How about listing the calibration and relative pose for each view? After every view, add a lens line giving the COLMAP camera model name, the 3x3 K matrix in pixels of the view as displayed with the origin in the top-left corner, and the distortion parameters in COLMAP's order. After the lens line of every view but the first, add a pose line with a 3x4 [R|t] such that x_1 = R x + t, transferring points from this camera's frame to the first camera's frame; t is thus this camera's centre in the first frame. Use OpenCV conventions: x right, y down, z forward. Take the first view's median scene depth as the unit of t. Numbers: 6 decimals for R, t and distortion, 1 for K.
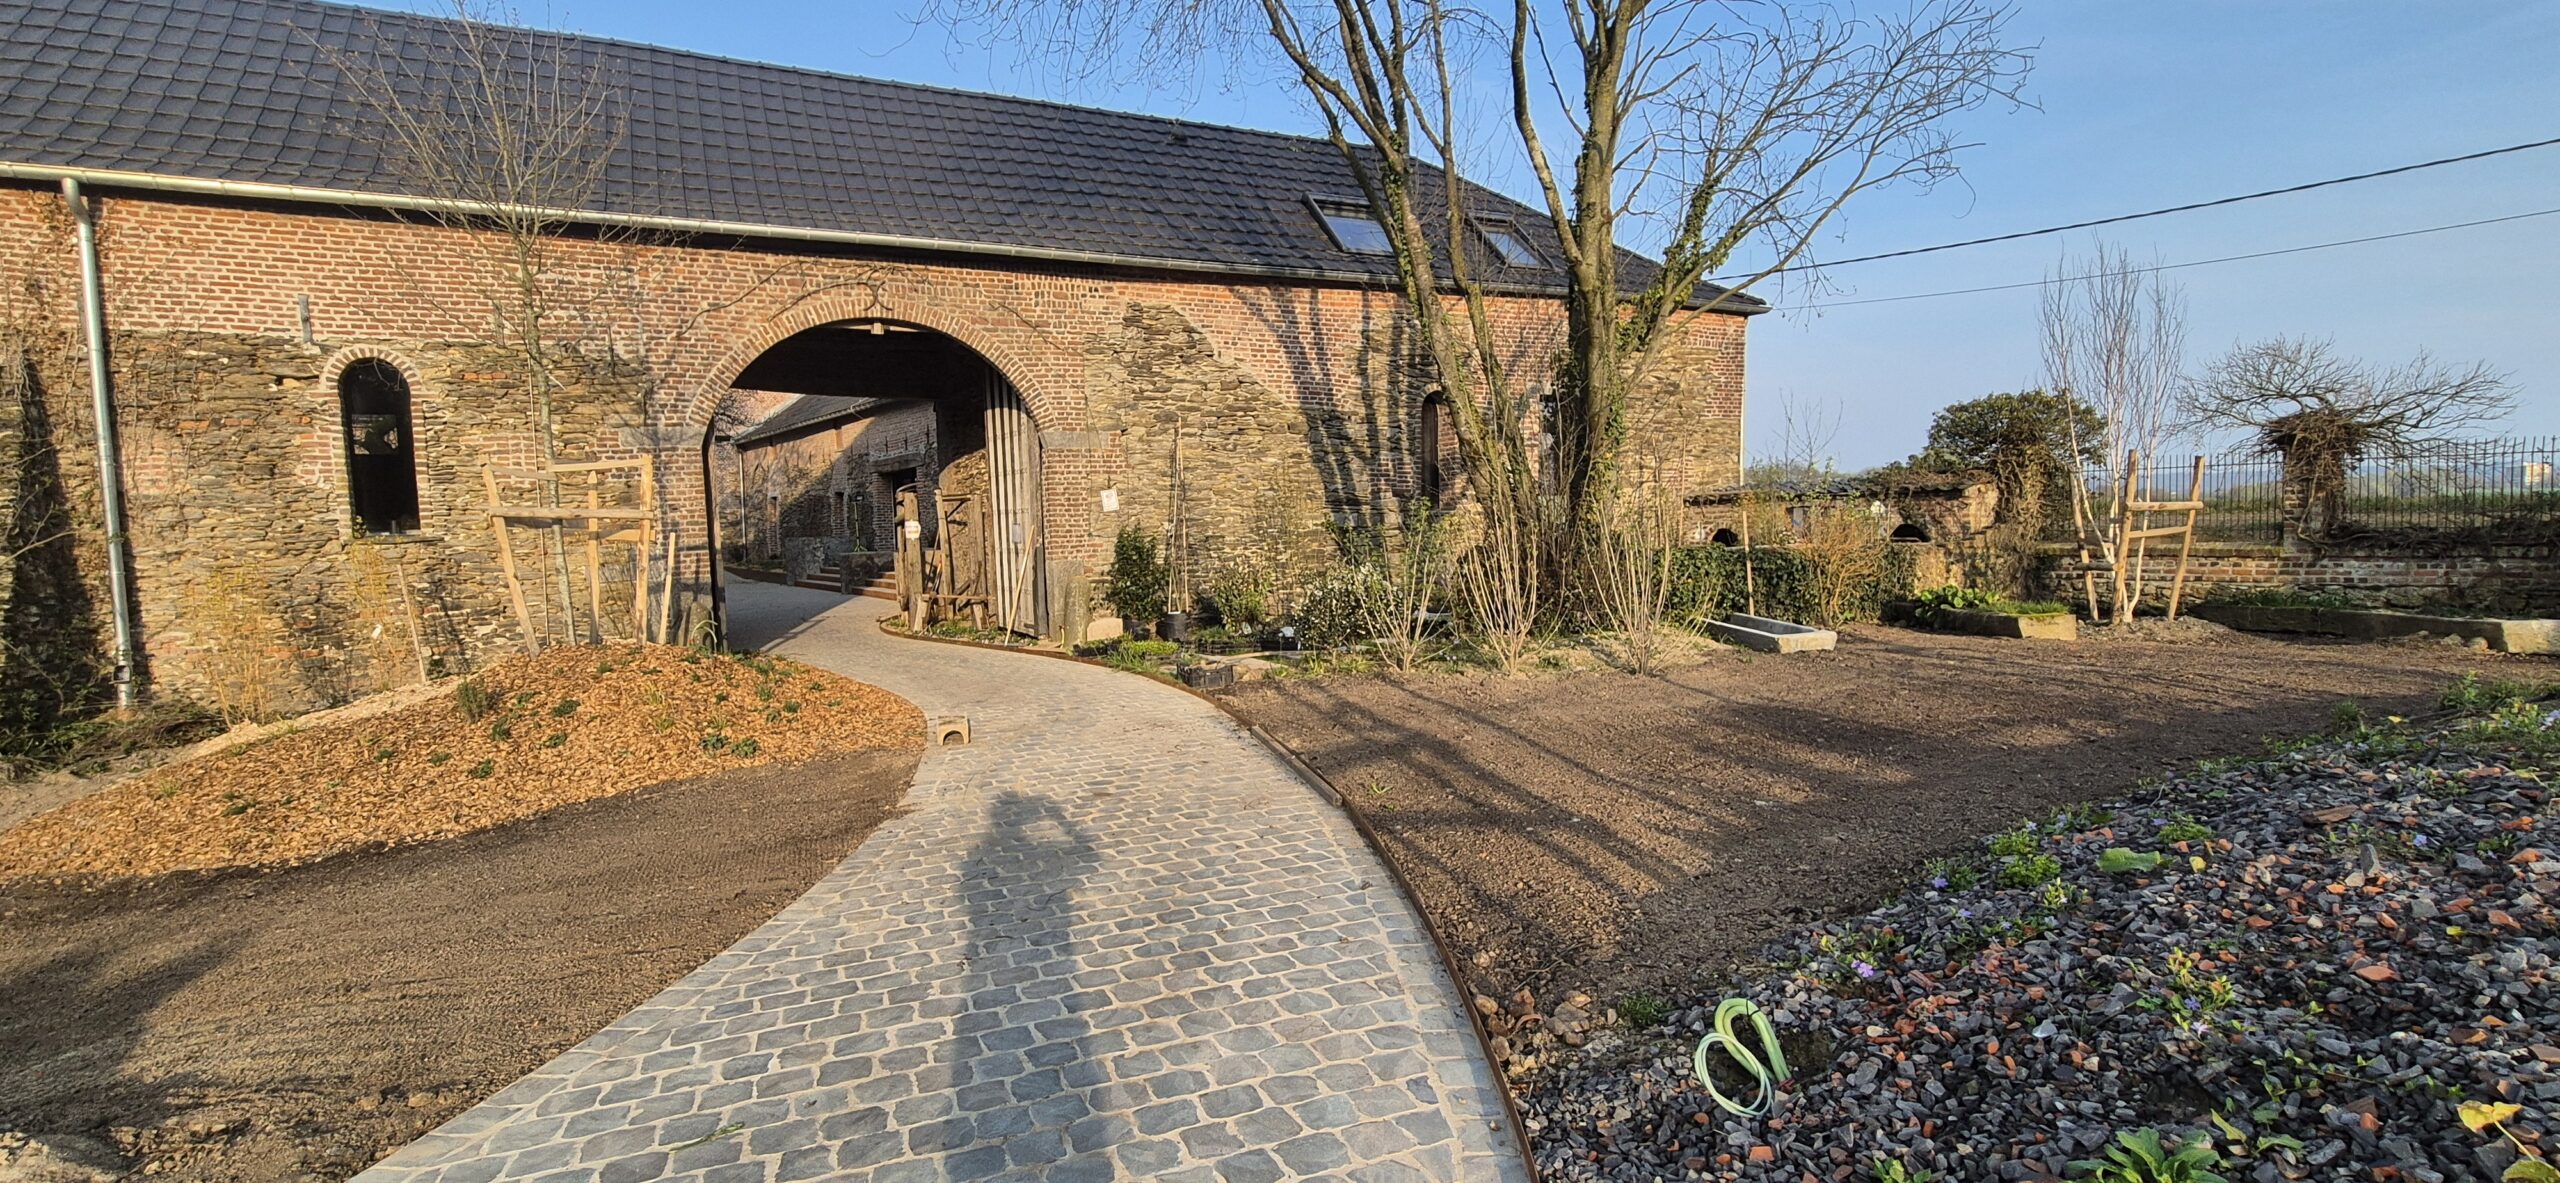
lens RADIAL K [[1192.2, 0, 1287.5], [0, 1192.2, 605.8], [0, 0, 1]] dist [-0.001948, 0.004817]
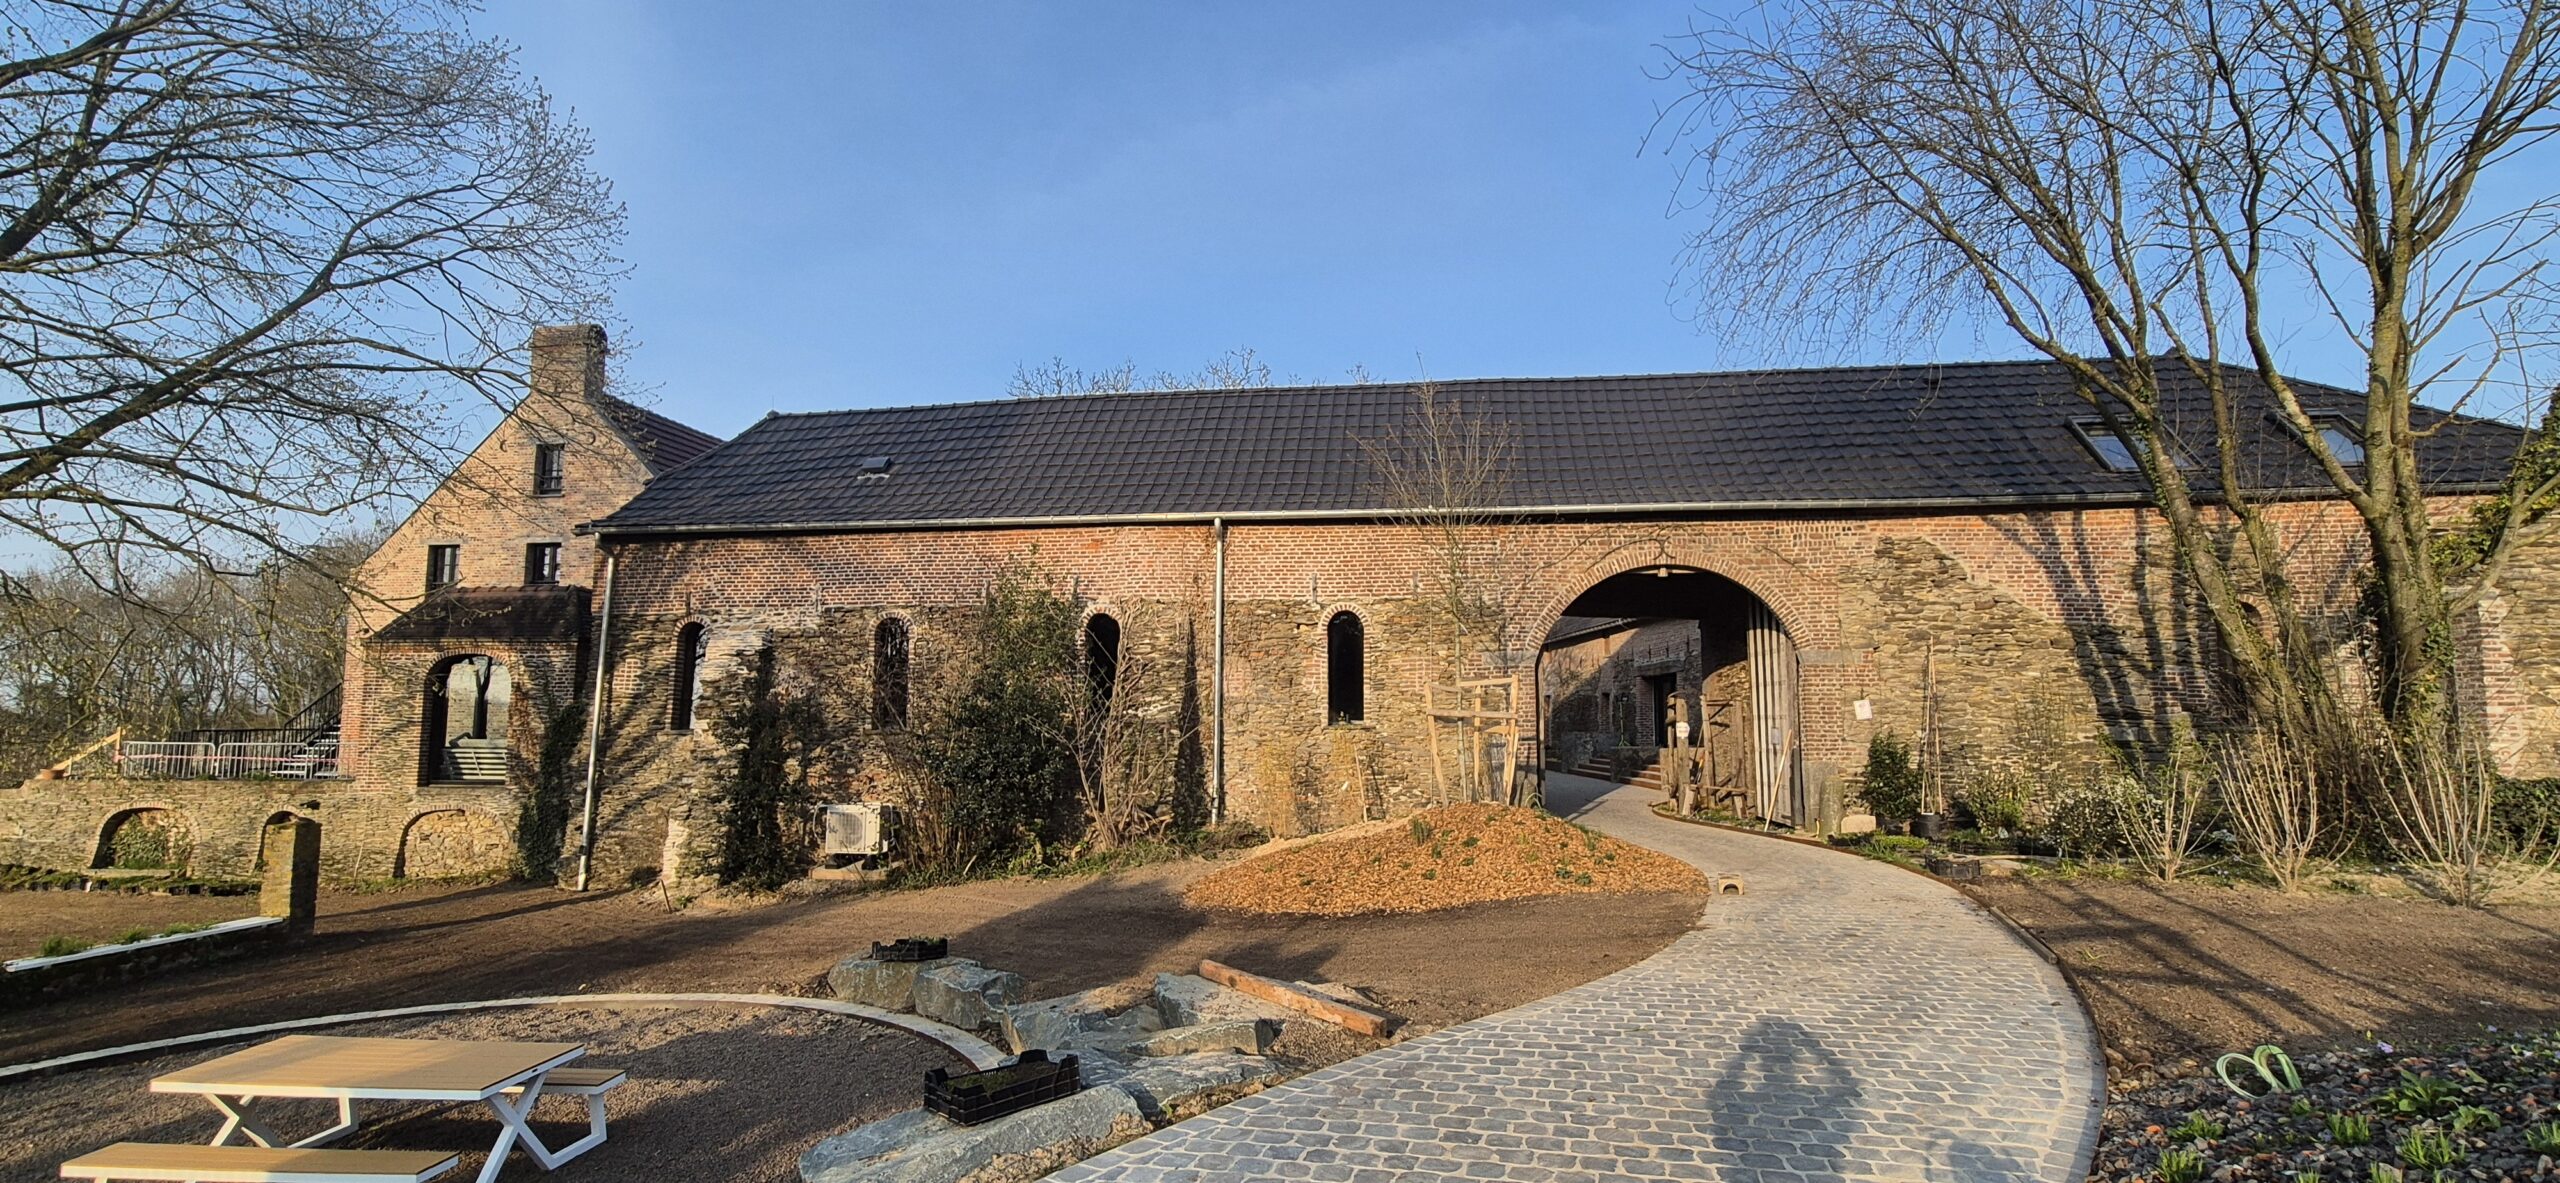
lens RADIAL K [[1192.2, 0, 1287.5], [0, 1192.2, 605.8], [0, 0, 1]] dist [-0.001948, 0.004817]
pose [[0.824411, -0.027340, -0.565331, 0.044347], [-0.065331, 0.987560, -0.143030, 0.012103], [0.562208, 0.154849, 0.812369, -0.248233]]
